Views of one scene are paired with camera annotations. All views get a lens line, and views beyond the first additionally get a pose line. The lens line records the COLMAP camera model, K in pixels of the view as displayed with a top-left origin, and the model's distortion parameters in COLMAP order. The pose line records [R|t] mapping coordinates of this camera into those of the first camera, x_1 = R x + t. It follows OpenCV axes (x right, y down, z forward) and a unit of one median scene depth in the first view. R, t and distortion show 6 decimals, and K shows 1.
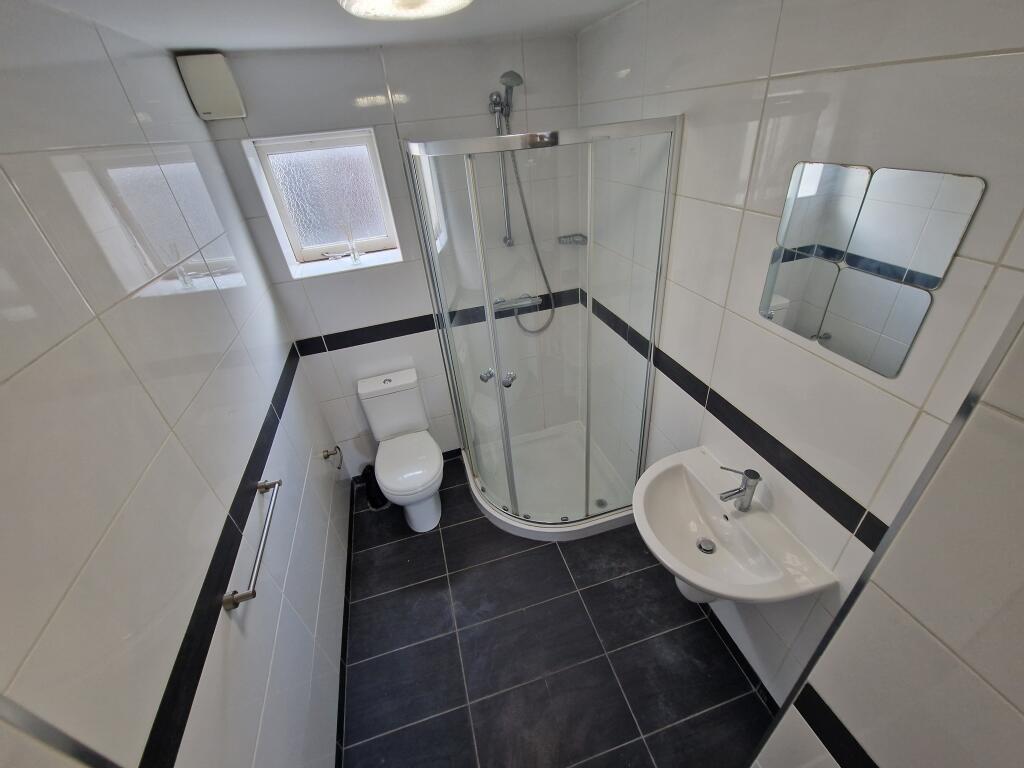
lens RADIAL K [[418.3, 0, 512.5], [0, 418.3, 385.7], [0, 0, 1]] dist [0.005505, -0.004635]
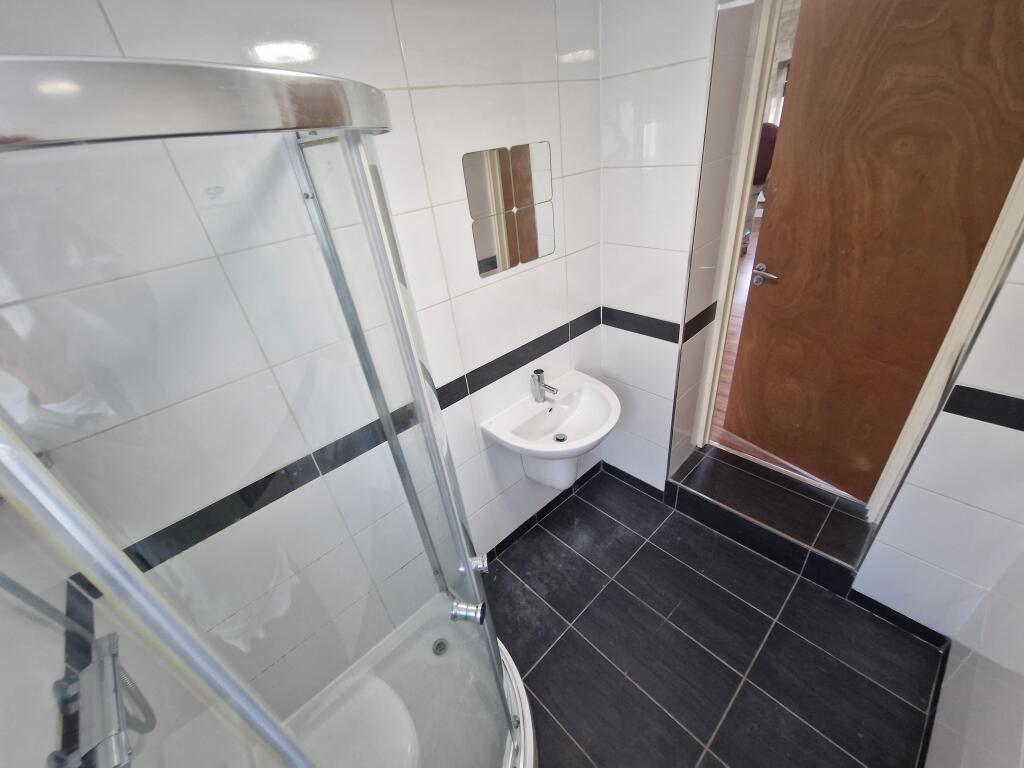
lens RADIAL K [[418.3, 0, 512.0], [0, 418.3, 383.1], [0, 0, 1]] dist [0.005505, -0.004635]
pose [[-0.439452, -0.344147, 0.829726, -0.353427], [0.600929, 0.573925, 0.556322, -0.380329], [-0.667657, 0.743083, -0.045404, 0.747403]]
